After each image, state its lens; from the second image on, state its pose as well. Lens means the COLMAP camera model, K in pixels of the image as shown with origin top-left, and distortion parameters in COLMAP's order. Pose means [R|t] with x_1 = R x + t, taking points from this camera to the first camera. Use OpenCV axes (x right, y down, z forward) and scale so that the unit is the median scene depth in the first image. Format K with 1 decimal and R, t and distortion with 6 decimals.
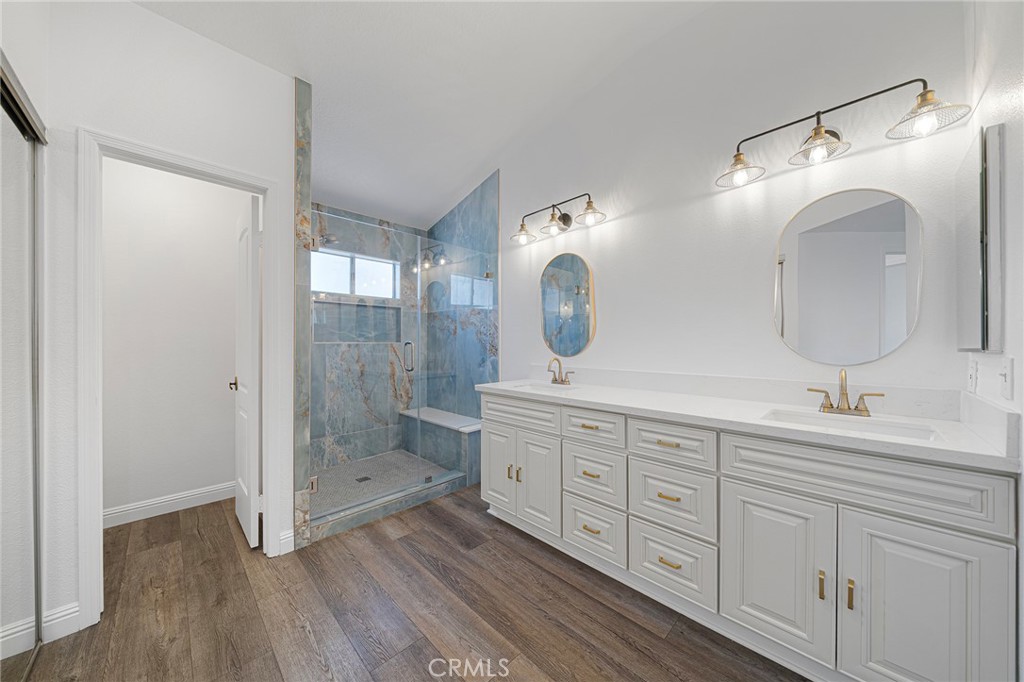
lens RADIAL K [[352.4, 0, 508.0], [0, 352.4, 342.8], [0, 0, 1]] dist [-0.000897, -0.000123]
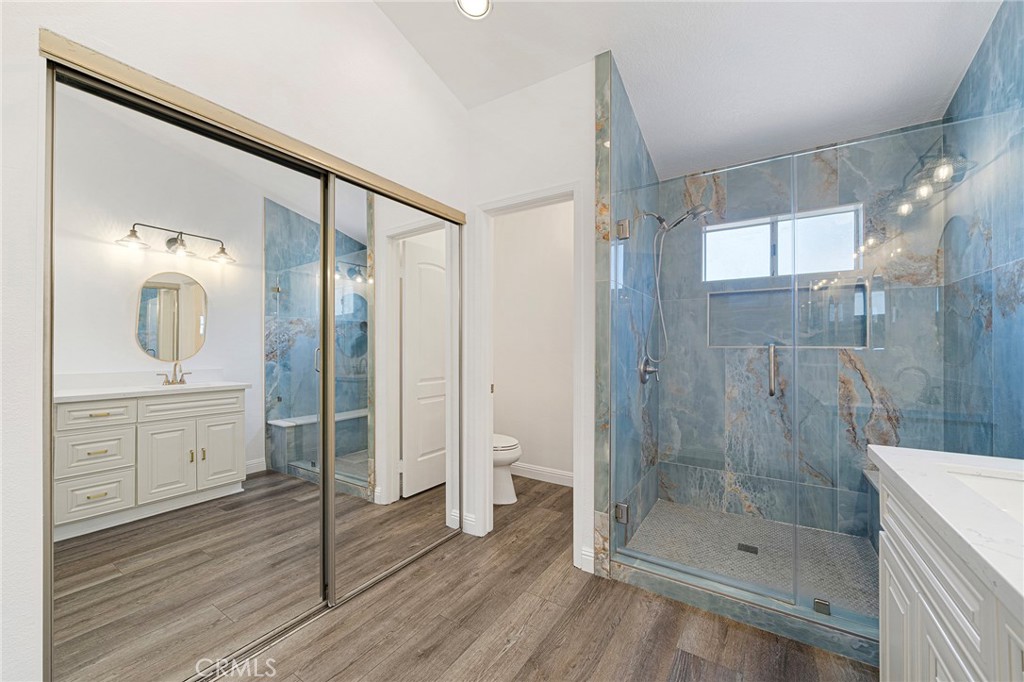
lens RADIAL K [[399.0, 0, 510.8], [0, 399.0, 344.5], [0, 0, 1]] dist [0.002482, -0.000048]
pose [[0.200201, -0.003427, -0.979749, 0.283047], [-0.002789, 0.999988, -0.004068, -0.000024], [0.979751, 0.003547, 0.200189, 0.449500]]
